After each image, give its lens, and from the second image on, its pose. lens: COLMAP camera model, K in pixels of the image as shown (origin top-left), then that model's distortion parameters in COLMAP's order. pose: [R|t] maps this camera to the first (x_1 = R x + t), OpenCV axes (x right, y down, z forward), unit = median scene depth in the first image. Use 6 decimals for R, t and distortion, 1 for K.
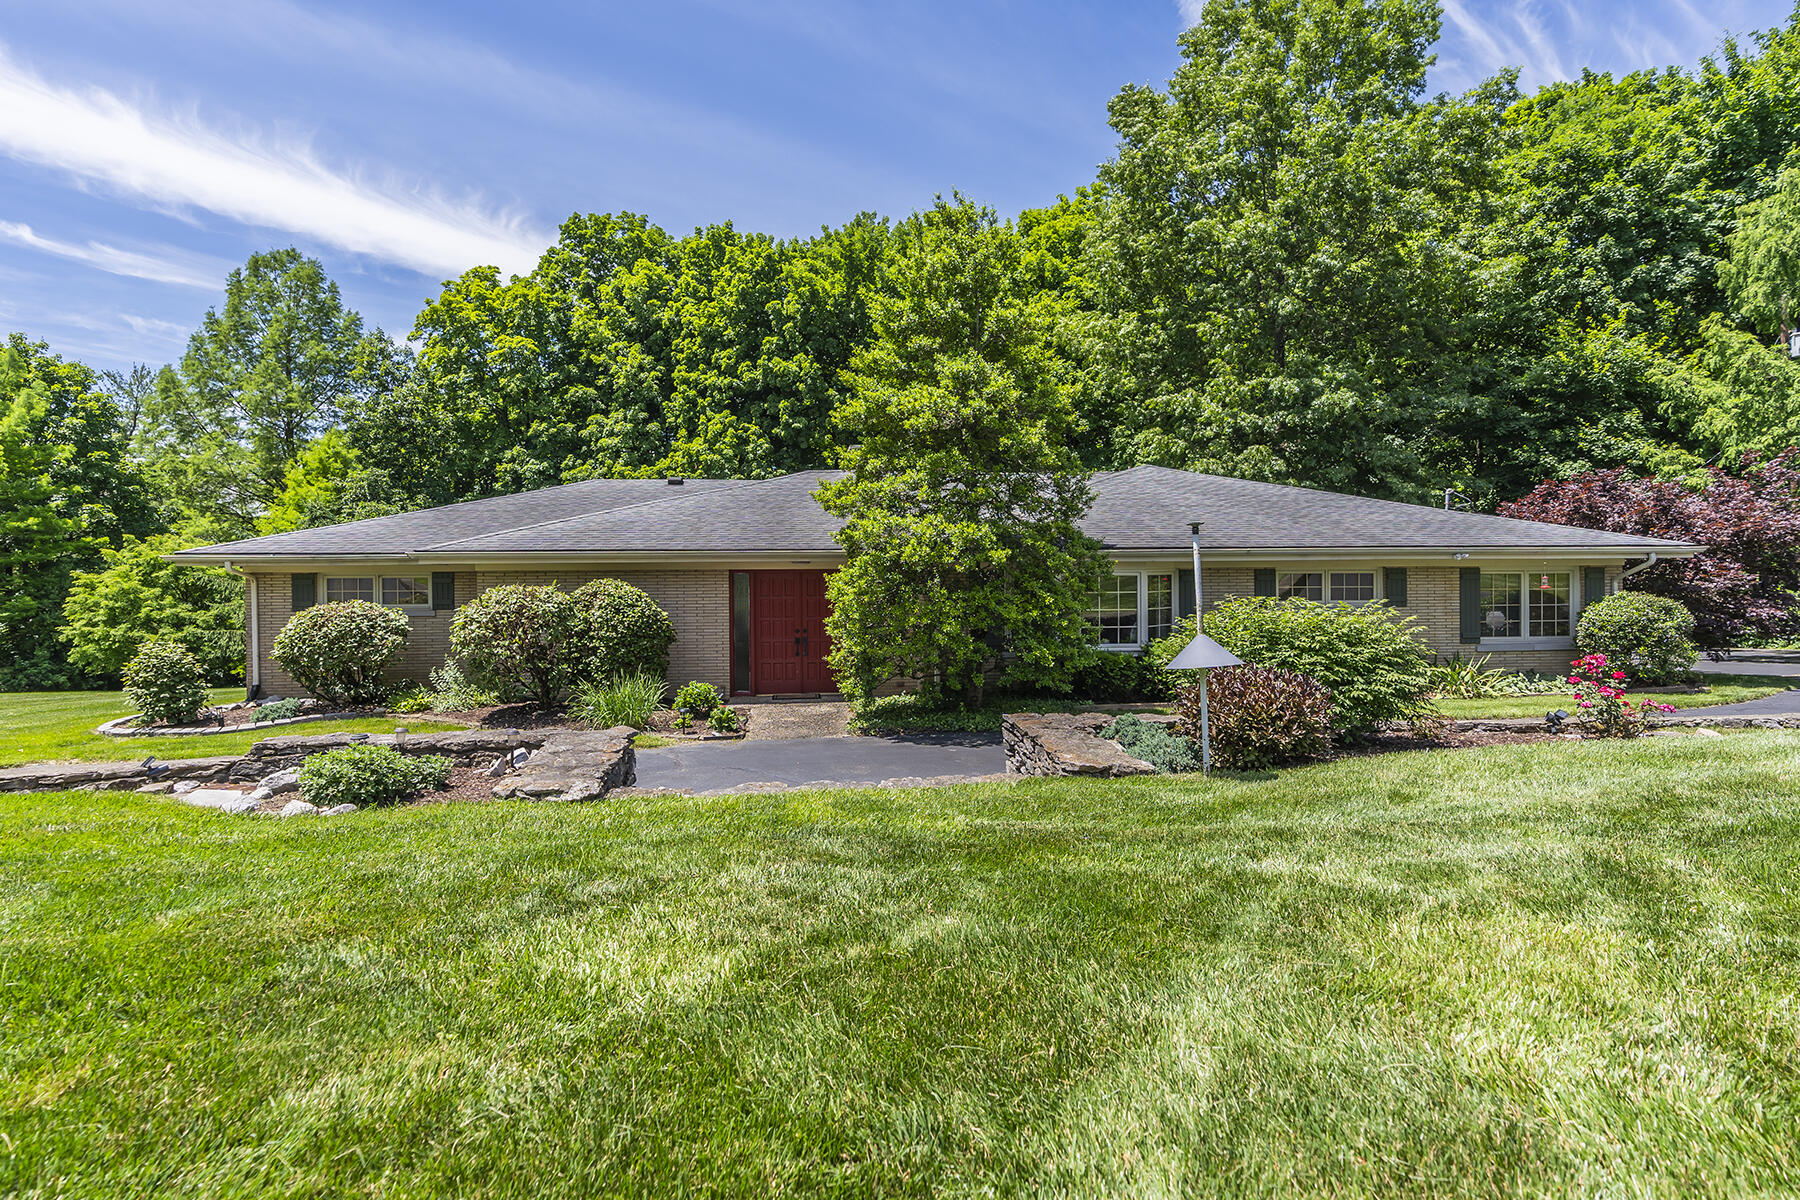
lens RADIAL K [[914.8, 0, 897.6], [0, 914.8, 542.8], [0, 0, 1]] dist [0.002687, 0.000814]
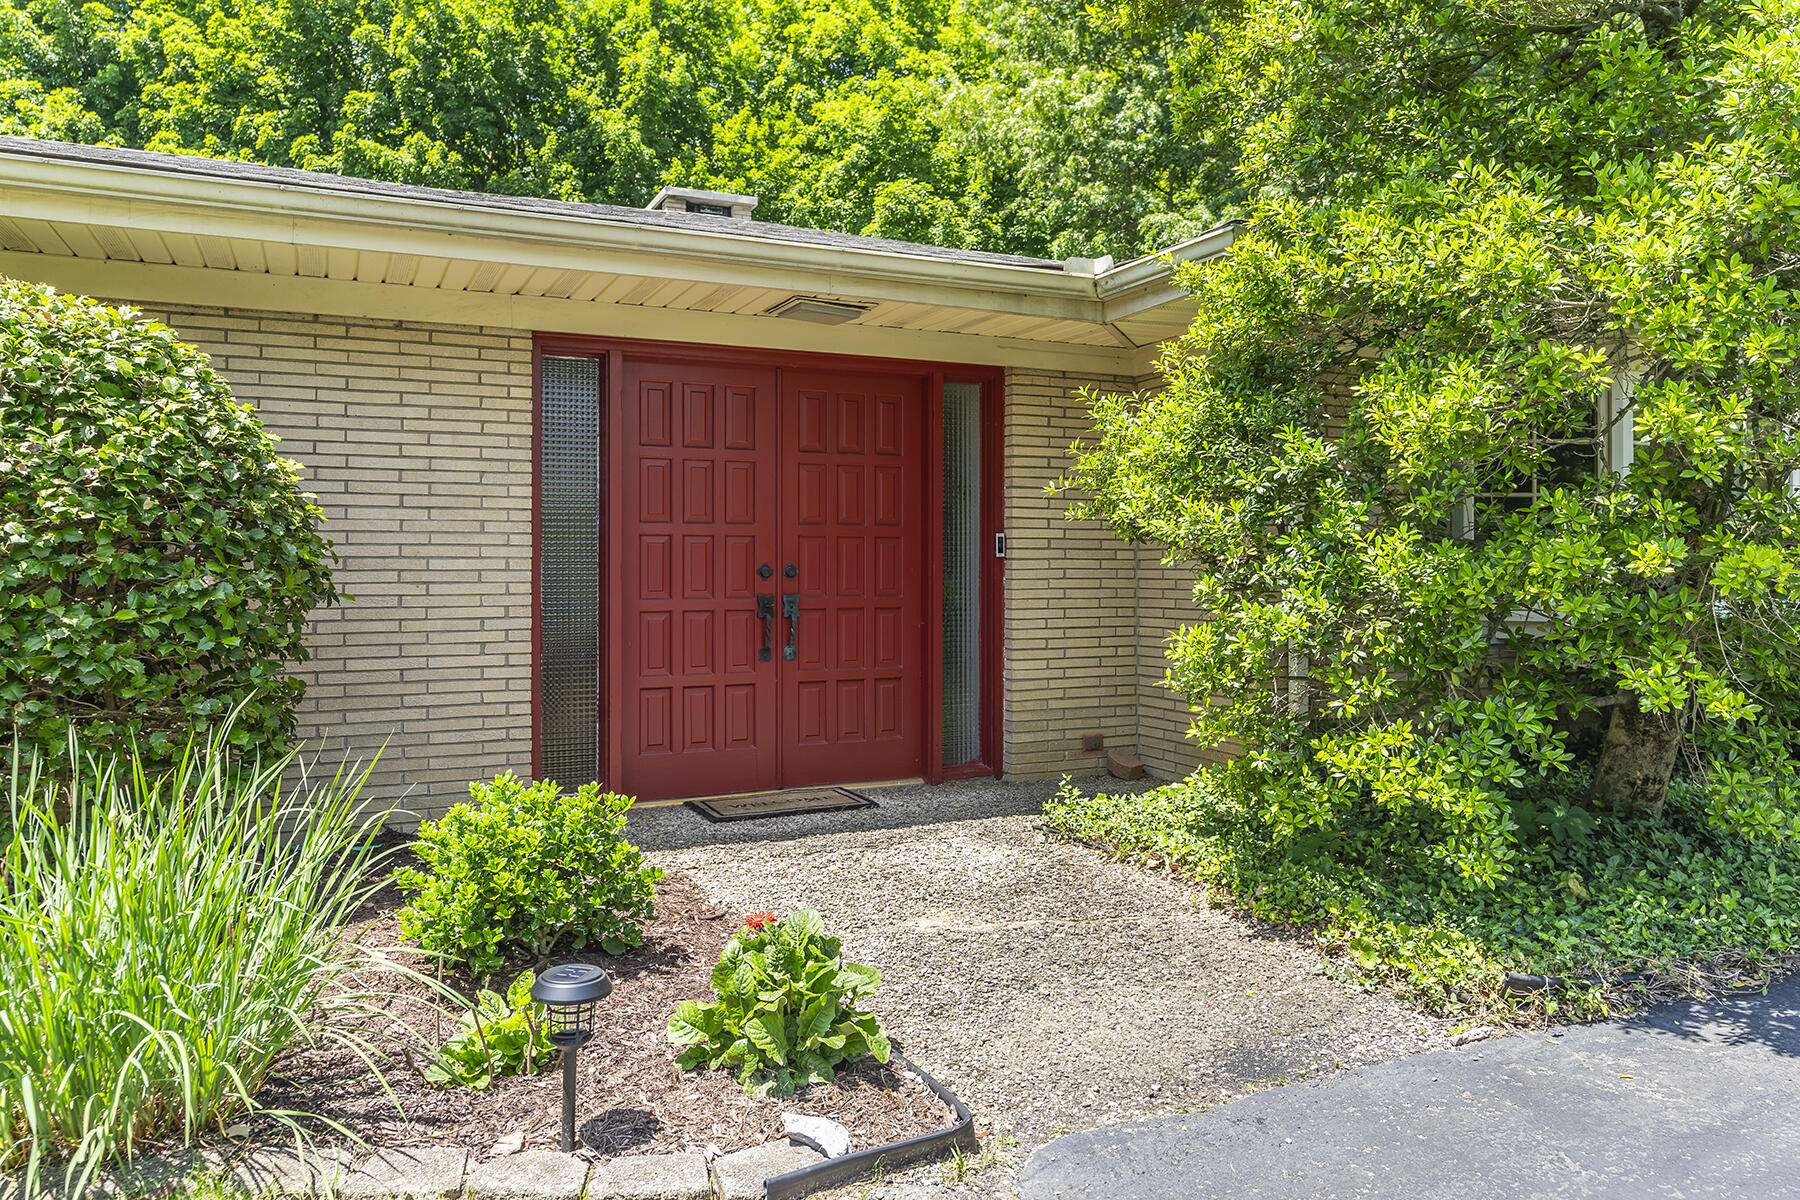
lens RADIAL K [[1240.8, 0, 915.6], [0, 1240.8, 566.1], [0, 0, 1]] dist [0.003323, 0.002412]
pose [[0.945976, 0.004097, 0.324211, -0.067609], [-0.010057, 0.999810, 0.016711, 0.030841], [-0.324081, -0.019069, 0.945837, 0.216974]]
